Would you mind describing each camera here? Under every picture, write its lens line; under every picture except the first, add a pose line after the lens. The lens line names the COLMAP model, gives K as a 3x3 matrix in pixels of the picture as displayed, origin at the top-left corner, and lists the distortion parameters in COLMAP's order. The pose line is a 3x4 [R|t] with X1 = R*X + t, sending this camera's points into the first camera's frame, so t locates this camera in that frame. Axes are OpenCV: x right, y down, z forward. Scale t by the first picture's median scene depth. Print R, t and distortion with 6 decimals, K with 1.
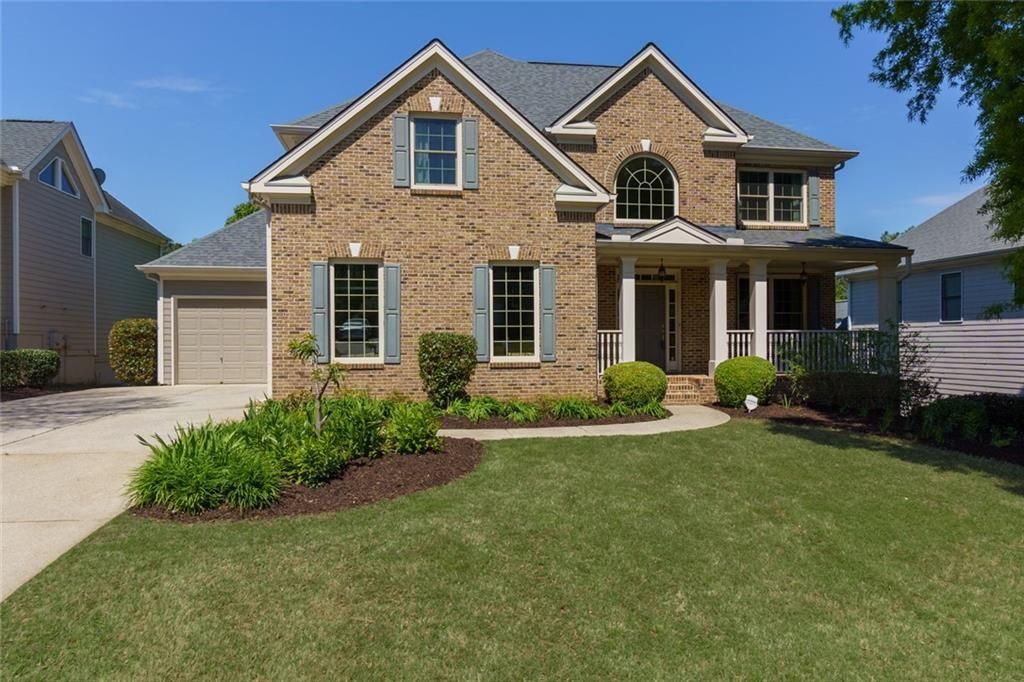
lens RADIAL K [[648.3, 0, 513.5], [0, 648.3, 343.5], [0, 0, 1]] dist [-0.011065, -0.000637]
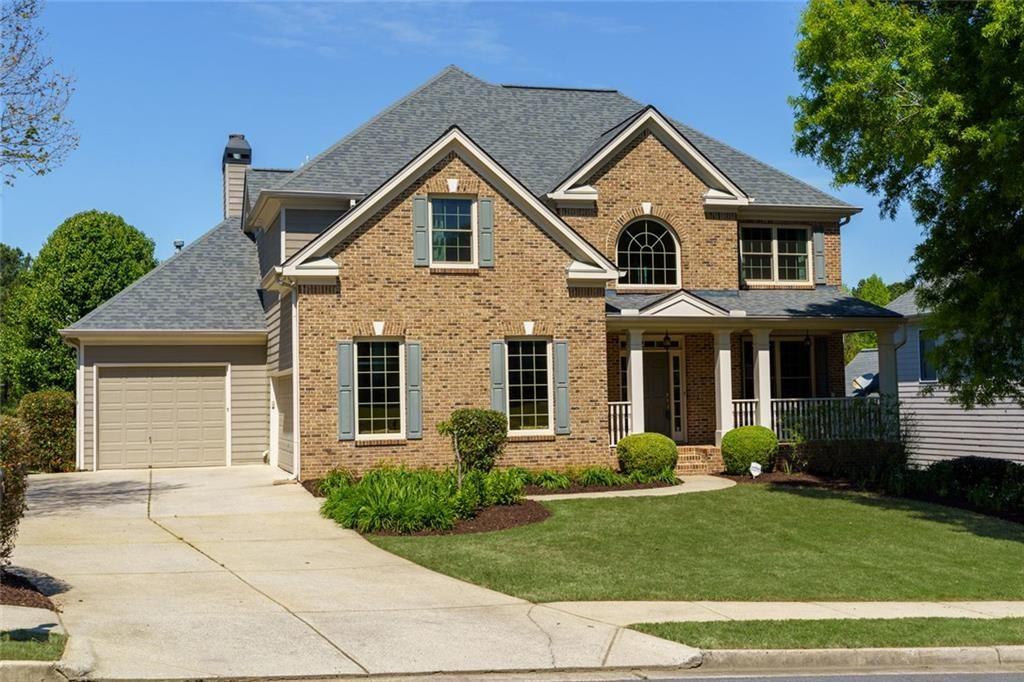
lens RADIAL K [[1189.0, 0, 512.5], [0, 1189.0, 336.9], [0, 0, 1]] dist [-0.018801, 0.000000]
pose [[0.991415, -0.007449, 0.130541, -0.265749], [0.014499, 0.998482, -0.053144, -0.026856], [-0.129947, 0.054580, 0.990018, -0.841009]]
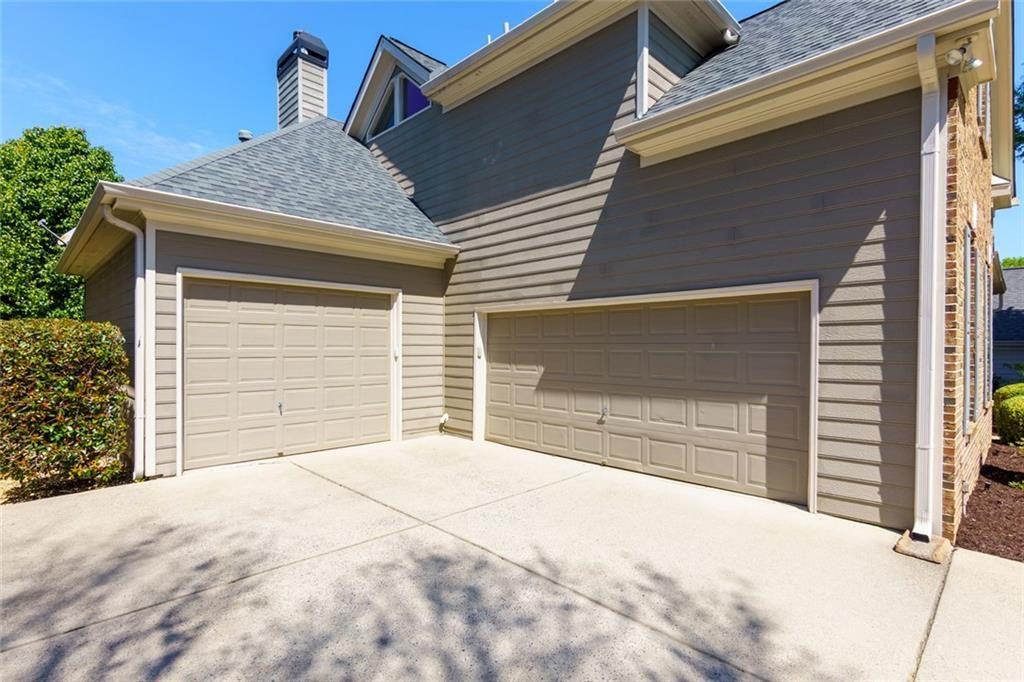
lens RADIAL K [[500.6, 0, 511.4], [0, 500.6, 348.2], [0, 0, 1]] dist [-0.001724, -0.000095]
pose [[0.815246, 0.005184, 0.579092, -0.755402], [-0.008601, 0.999958, 0.003157, -0.033641], [-0.579051, -0.007554, 0.815256, 0.833721]]
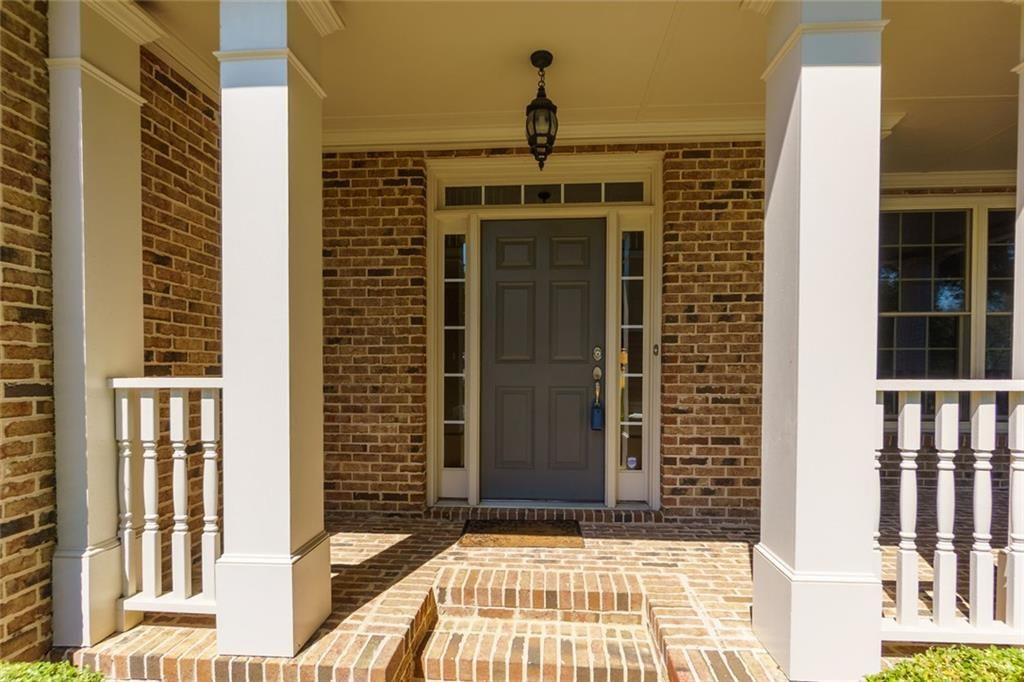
lens RADIAL K [[442.9, 0, 527.5], [0, 442.9, 376.2], [0, 0, 1]] dist [-0.000392, -0.001610]
pose [[0.974874, 0.011848, -0.222440, 0.291067], [-0.007484, 0.999763, 0.020451, -0.024733], [0.222629, -0.018273, 0.974732, 0.943493]]
